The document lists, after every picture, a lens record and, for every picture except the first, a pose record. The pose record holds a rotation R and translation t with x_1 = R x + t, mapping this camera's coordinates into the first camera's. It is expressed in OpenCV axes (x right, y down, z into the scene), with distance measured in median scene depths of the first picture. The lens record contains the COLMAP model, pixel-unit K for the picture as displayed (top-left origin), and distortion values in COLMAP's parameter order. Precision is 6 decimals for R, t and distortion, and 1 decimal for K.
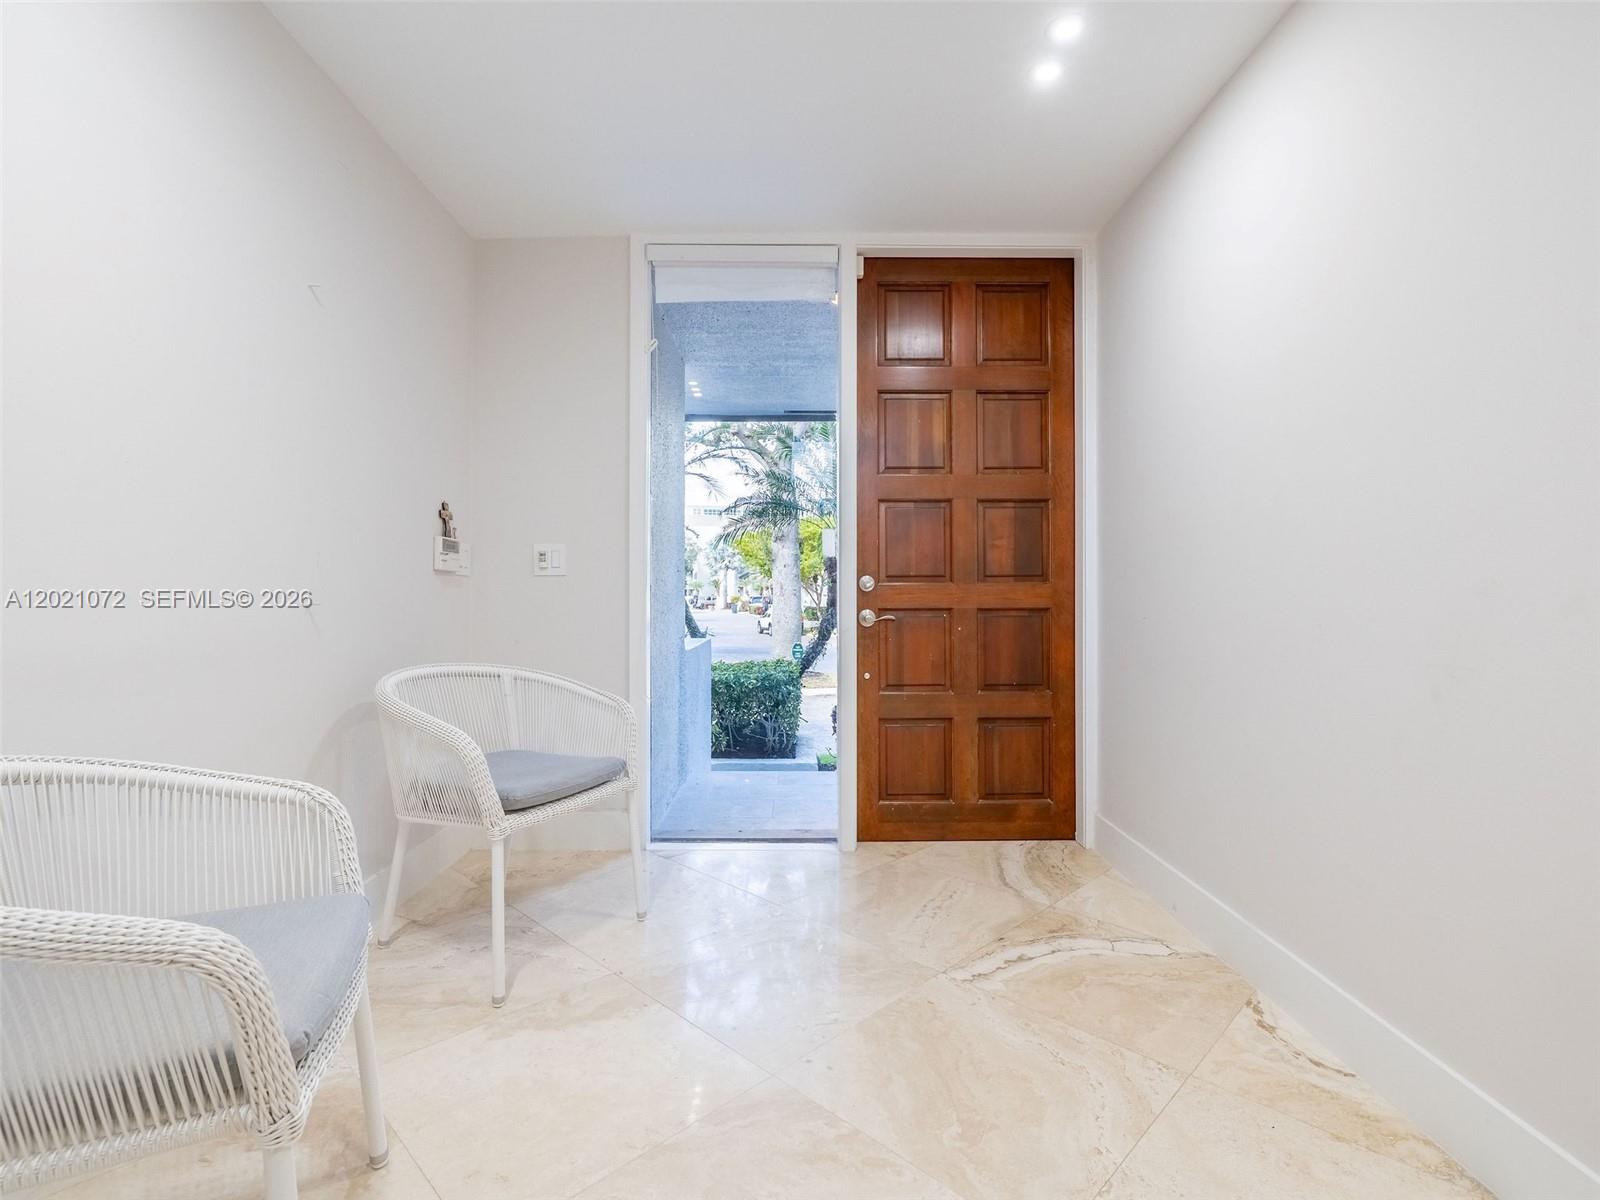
lens RADIAL K [[775.3, 0, 802.9], [0, 775.3, 593.6], [0, 0, 1]] dist [-0.003477, 0.002438]
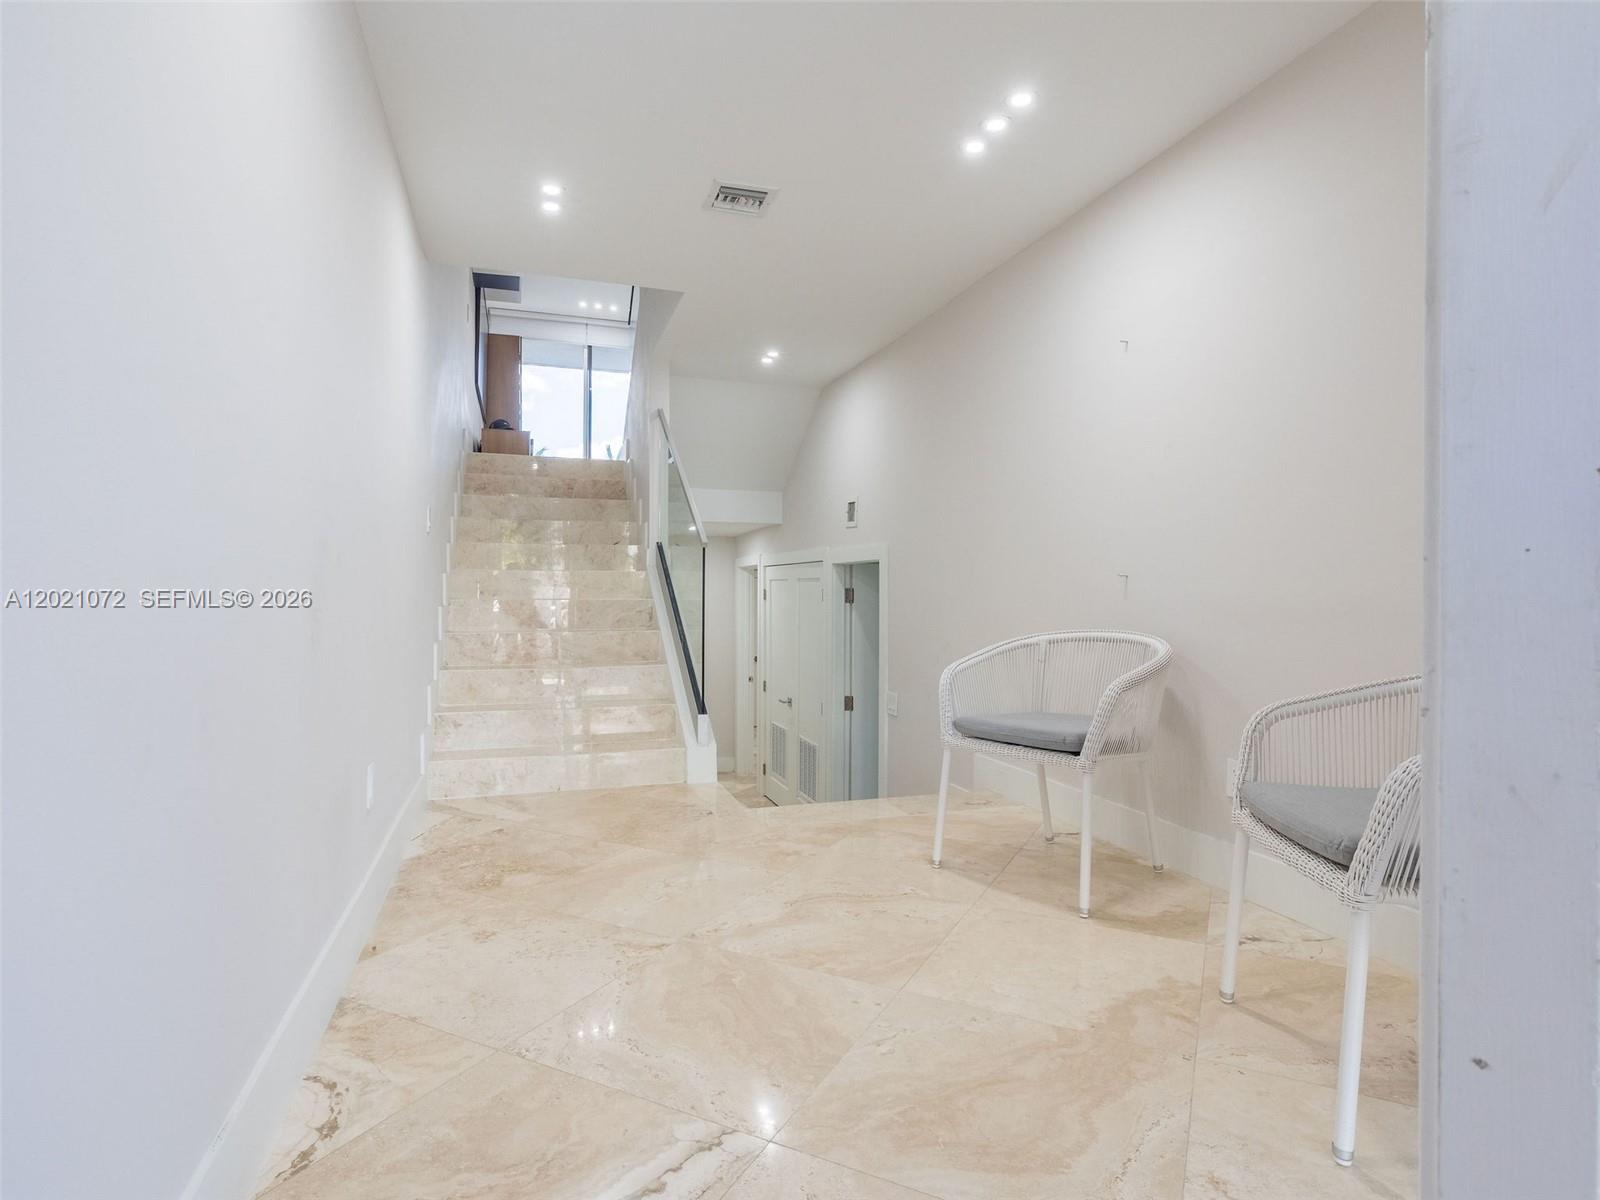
lens RADIAL K [[775.3, 0, 799.2], [0, 775.3, 601.2], [0, 0, 1]] dist [-0.003477, 0.002438]
pose [[-0.952866, -0.000853, -0.303391, 0.412807], [-0.003341, 0.999965, 0.007681, 0.055676], [0.303374, 0.008333, -0.952835, 1.904861]]
